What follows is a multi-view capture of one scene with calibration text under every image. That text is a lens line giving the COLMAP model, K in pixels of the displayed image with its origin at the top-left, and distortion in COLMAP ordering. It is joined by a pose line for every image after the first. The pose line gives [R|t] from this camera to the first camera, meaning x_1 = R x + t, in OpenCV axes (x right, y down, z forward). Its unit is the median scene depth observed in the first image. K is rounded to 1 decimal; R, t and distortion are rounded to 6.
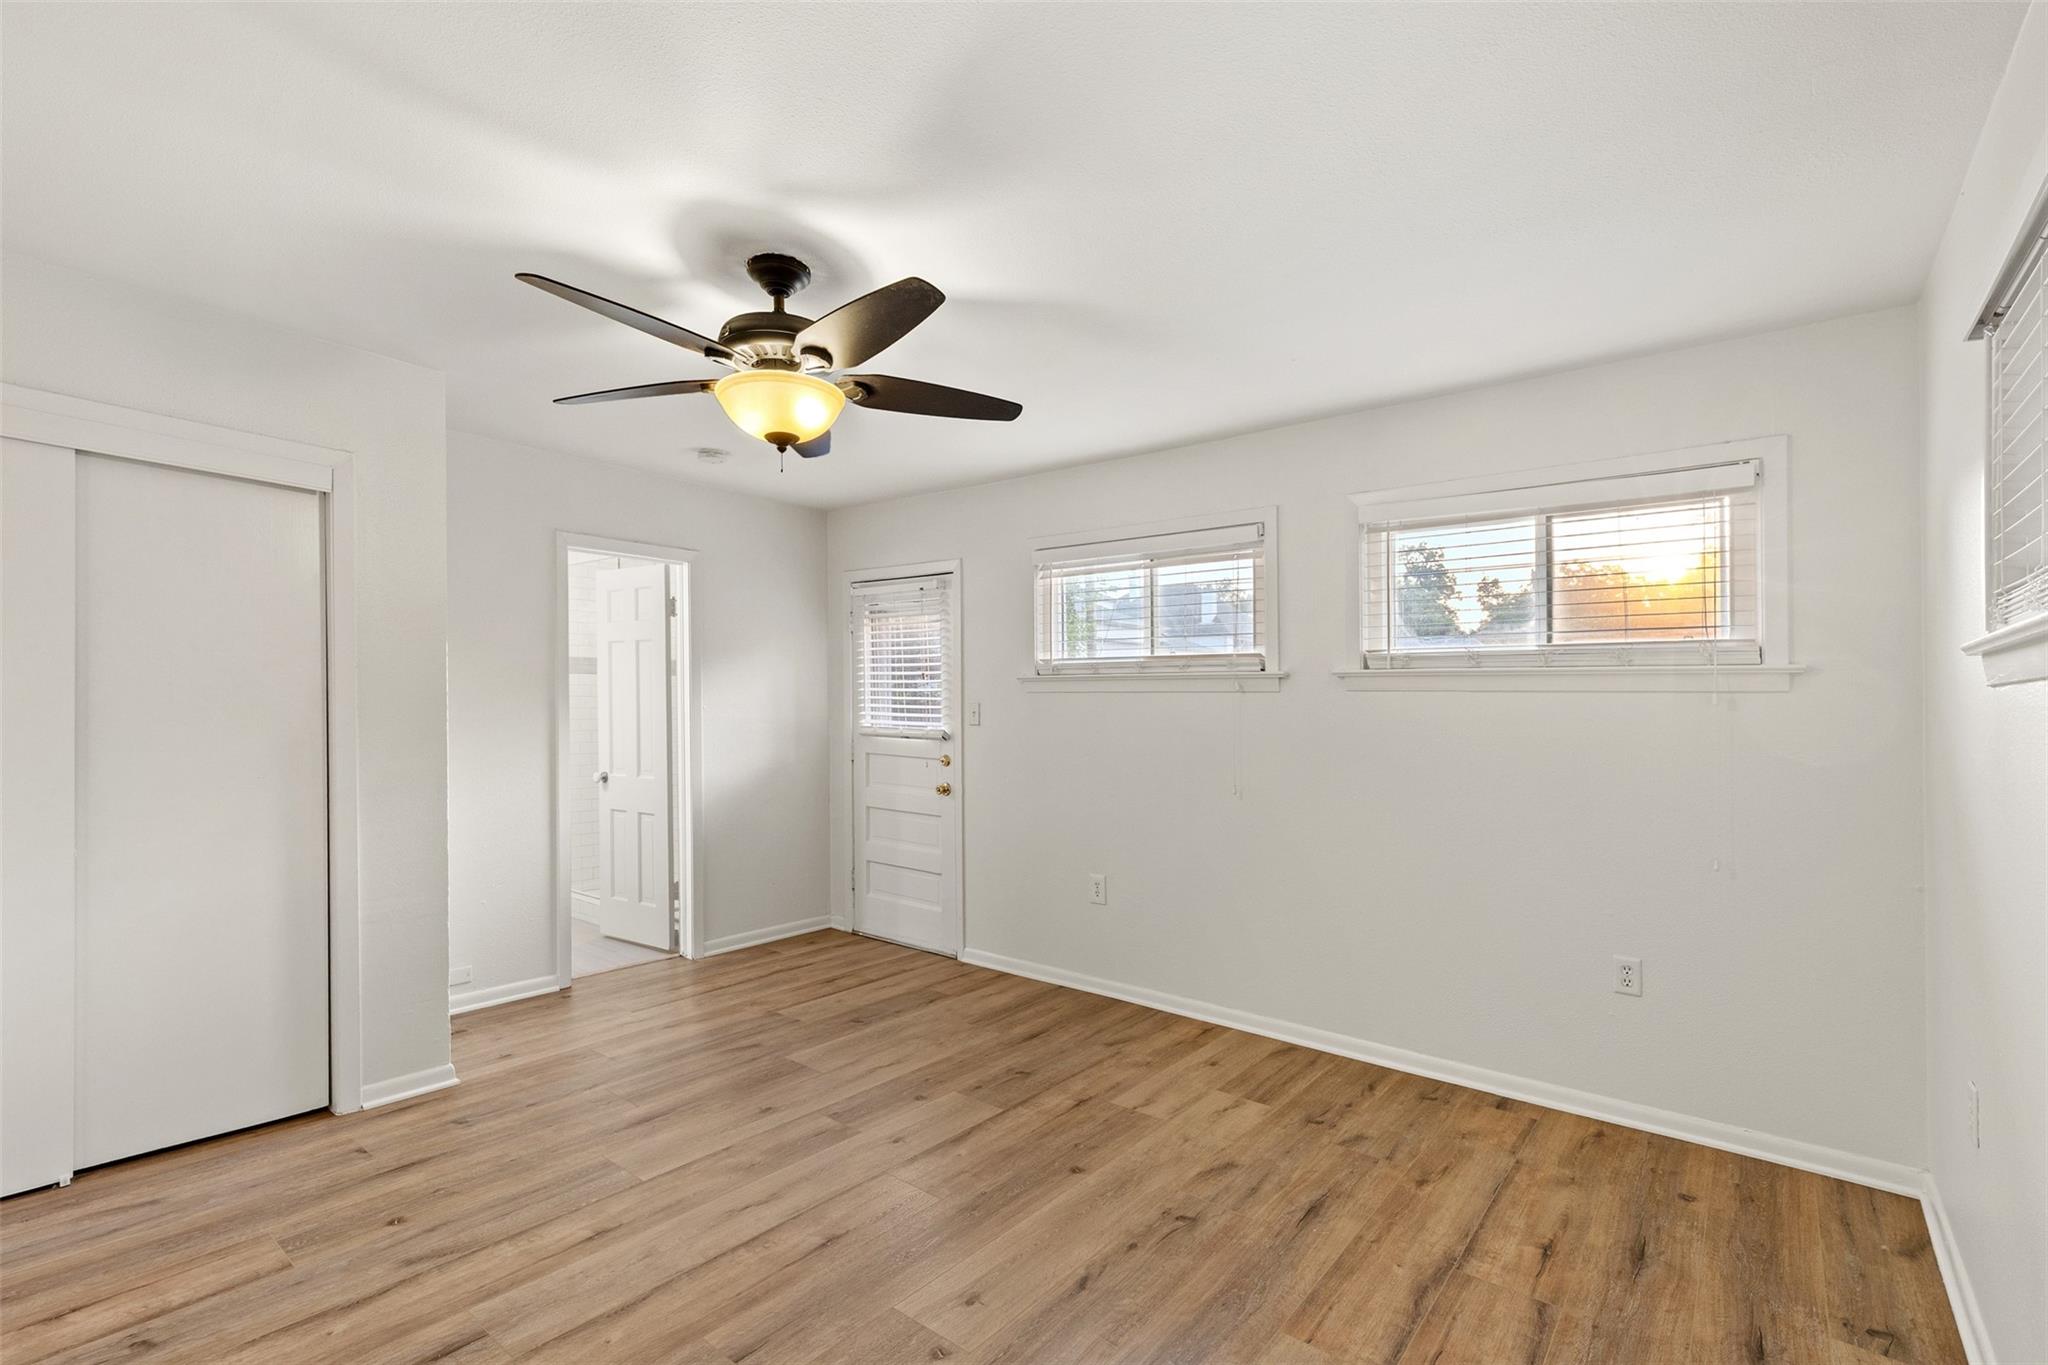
lens RADIAL K [[933.7, 0, 1024.0], [0, 933.7, 682.5], [0, 0, 1]] dist [0.000309, -0.000076]
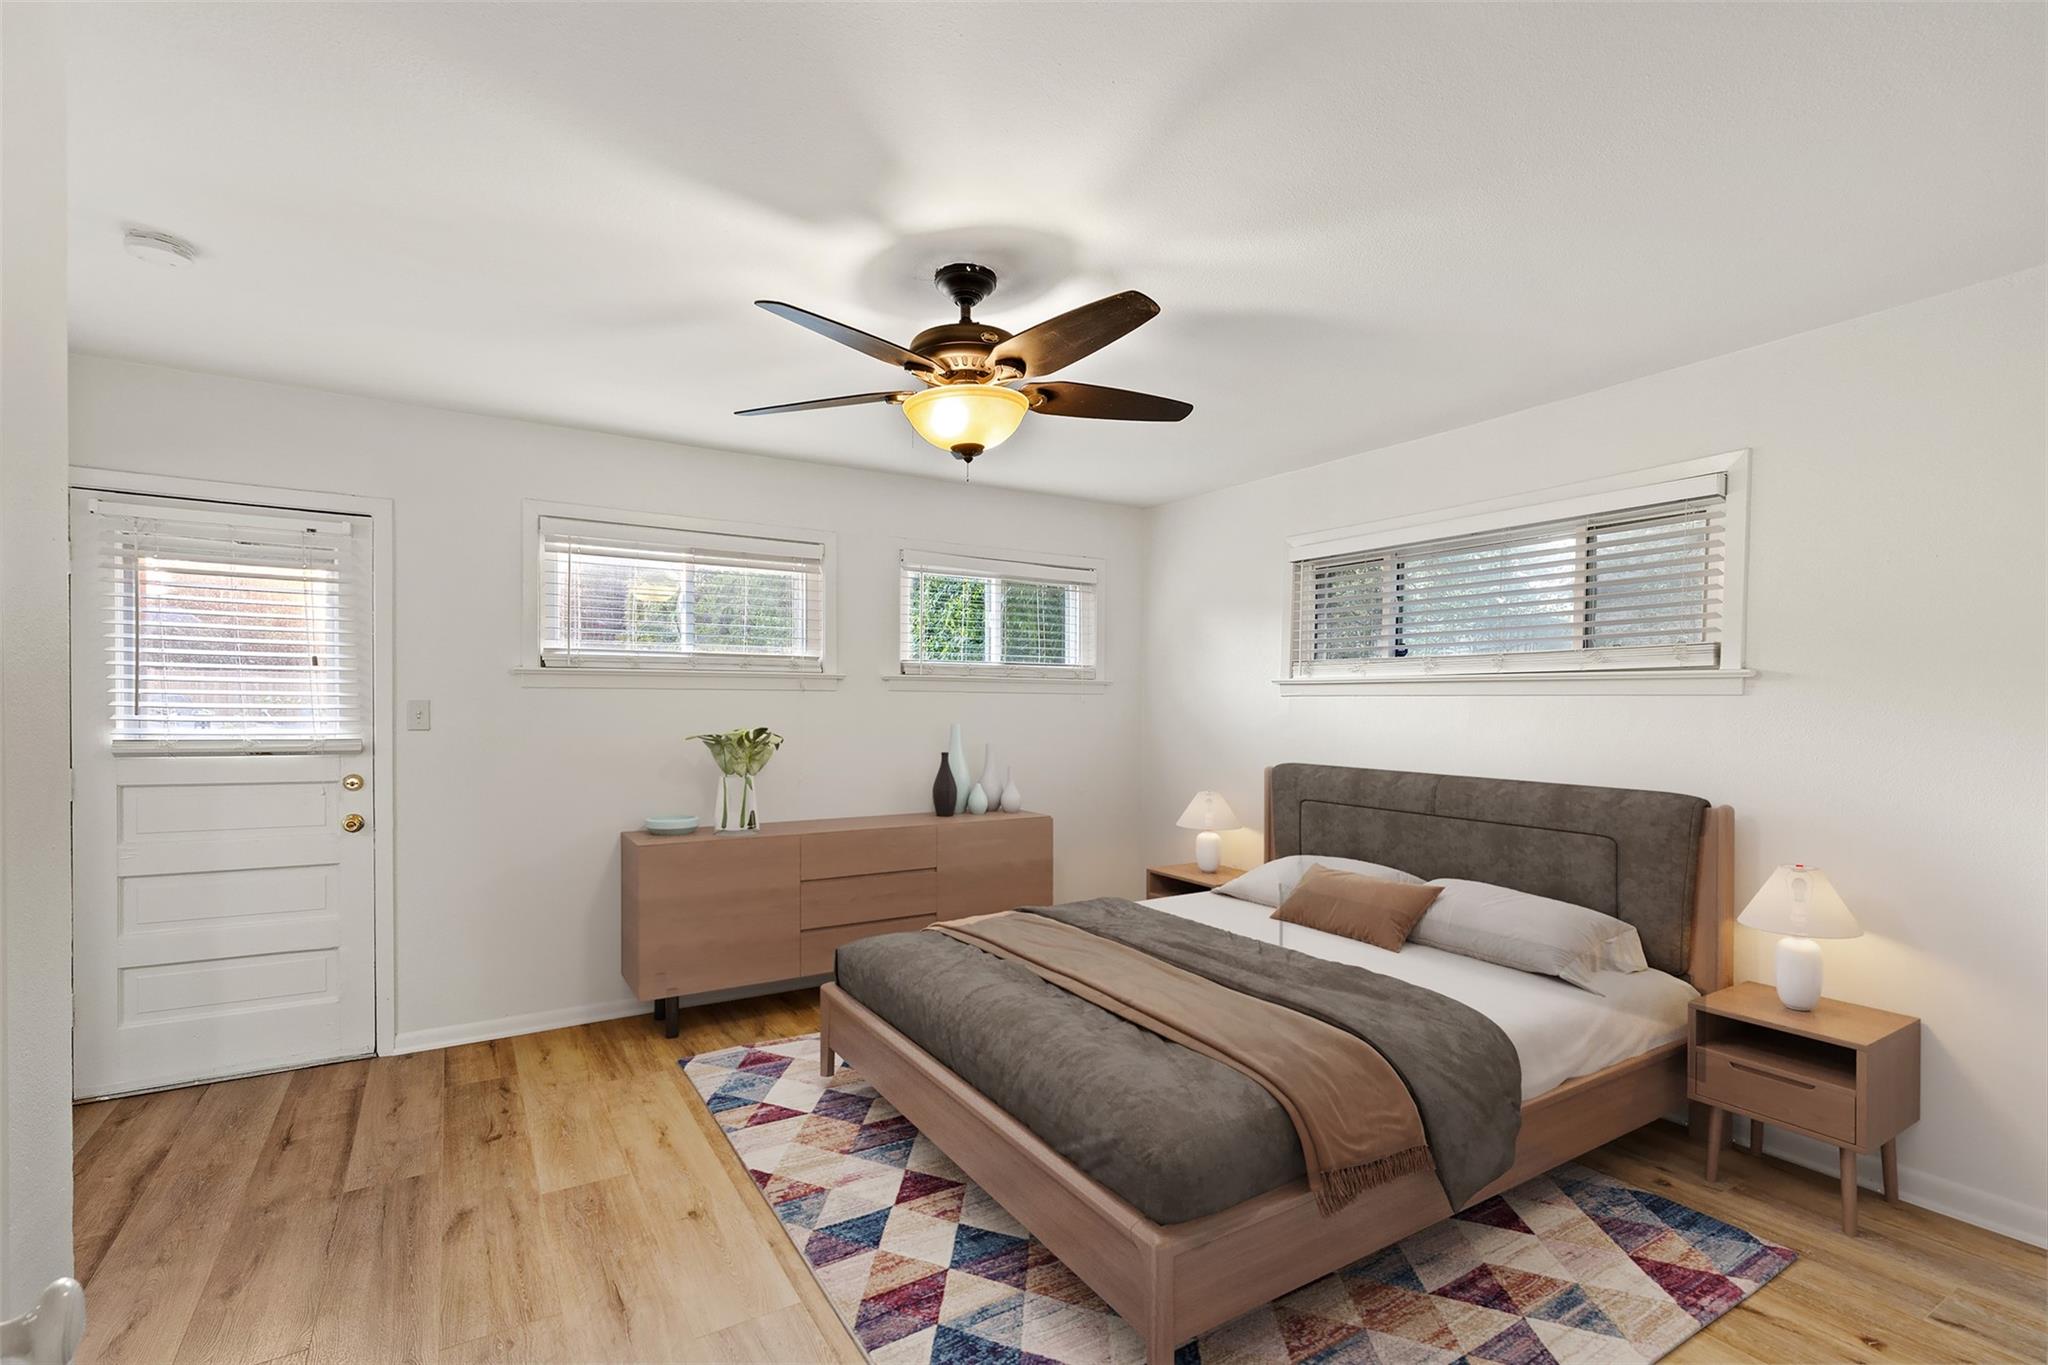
lens RADIAL K [[917.0, 0, 1013.6], [0, 917.0, 695.8], [0, 0, 1]] dist [-0.000080, -0.000076]
pose [[0.333837, 0.002532, 0.942627, -0.819707], [-0.019152, 0.999808, 0.004097, 0.007968], [-0.942436, -0.019421, 0.333821, 0.439366]]
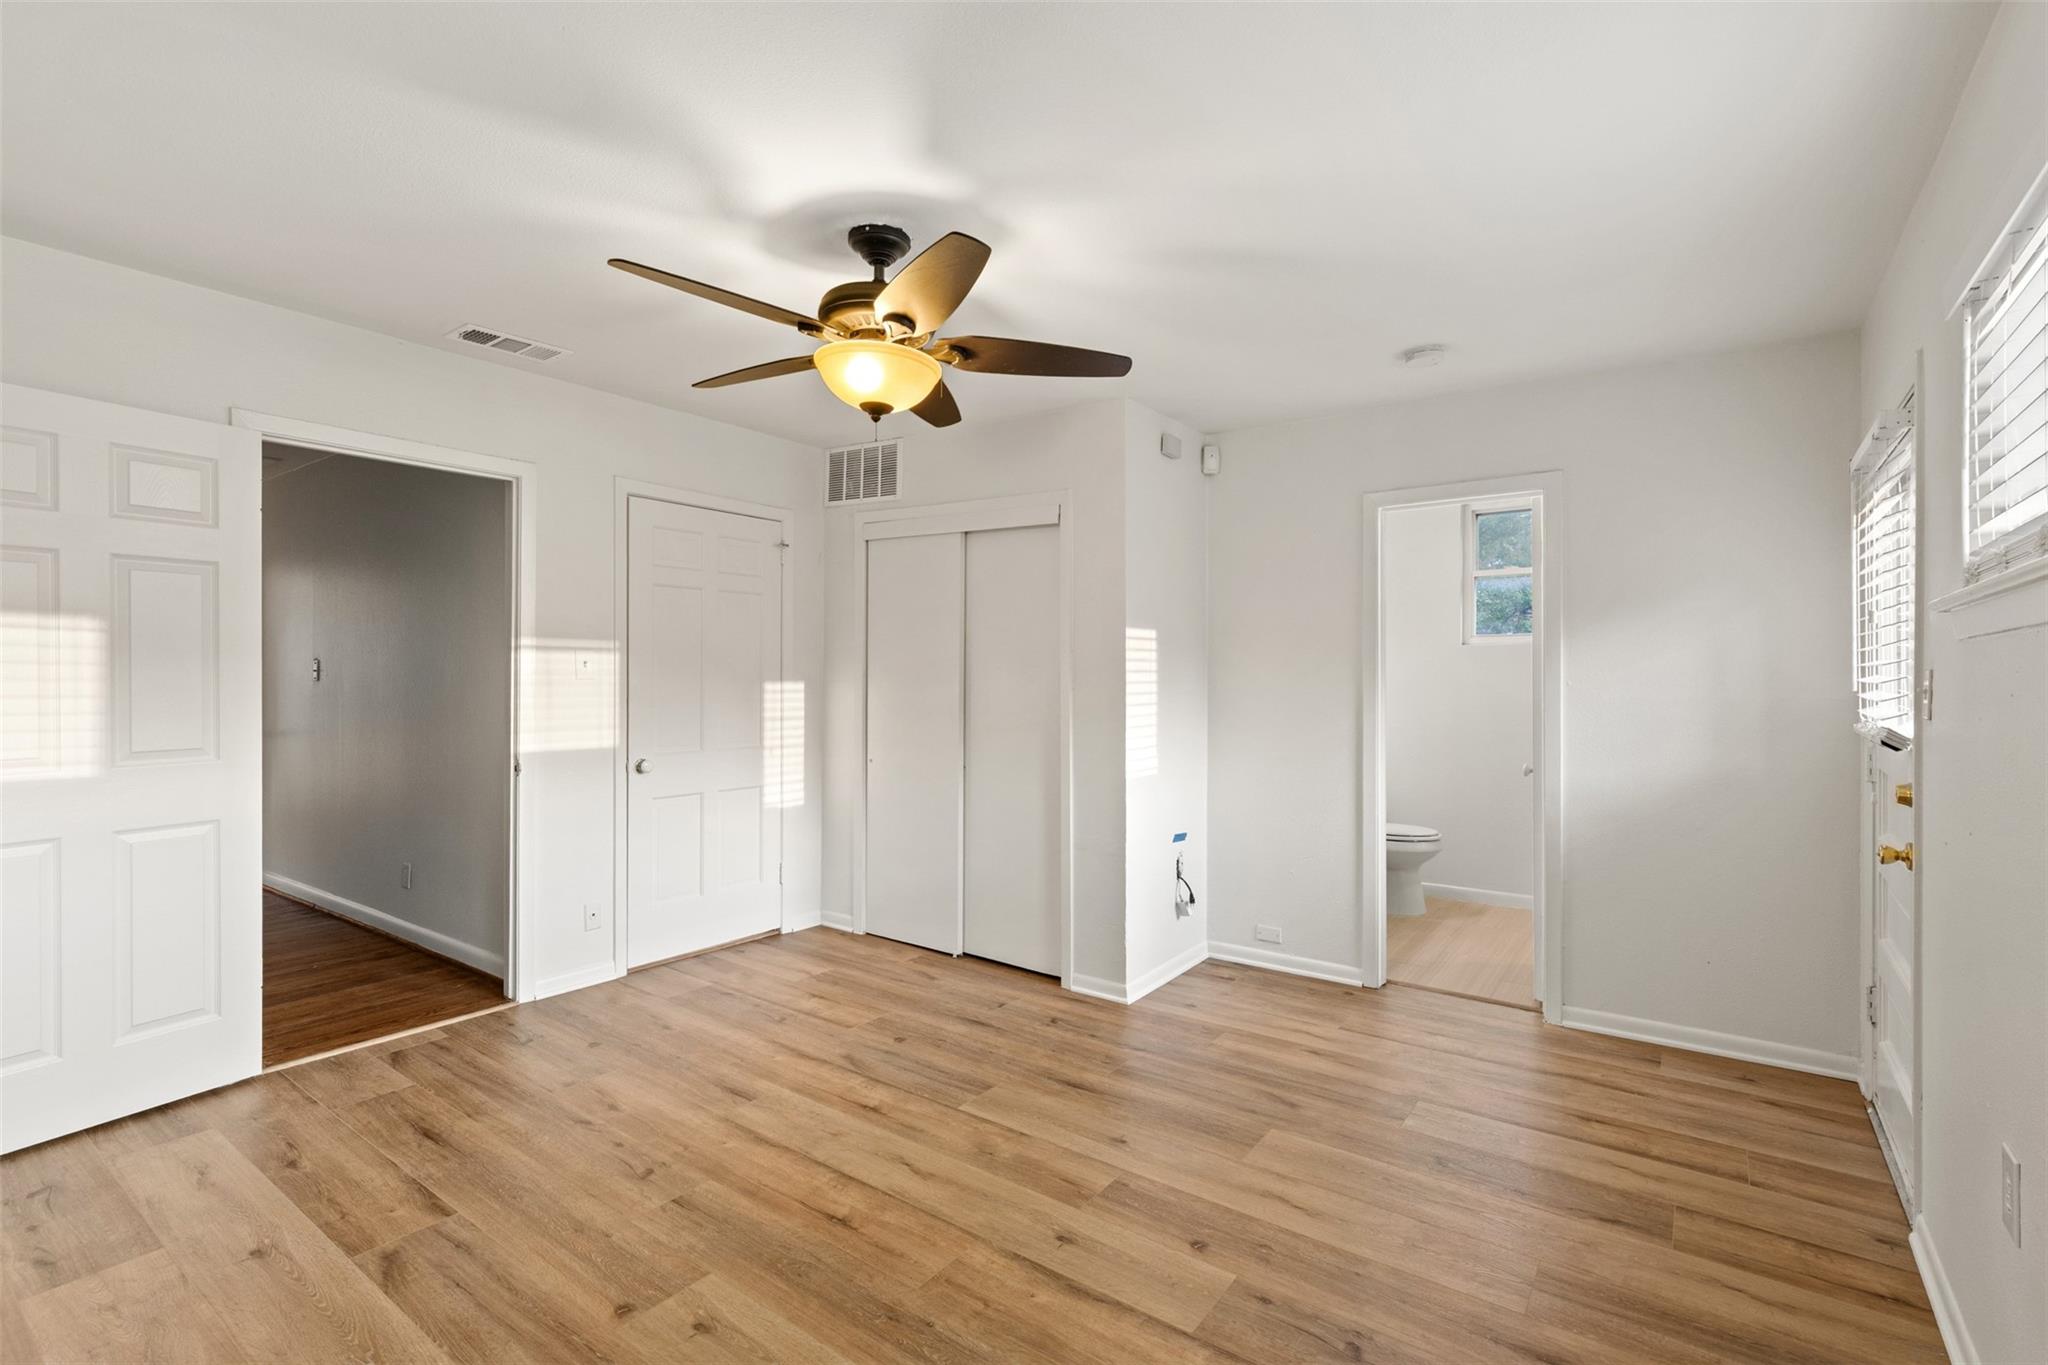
lens RADIAL K [[933.7, 0, 1024.0], [0, 933.7, 682.5], [0, 0, 1]] dist [0.000309, -0.000076]
pose [[0.046192, -0.006166, -0.998914, 0.527060], [0.019383, 0.999798, -0.005275, 0.029298], [0.998744, -0.019118, 0.046303, 0.780545]]
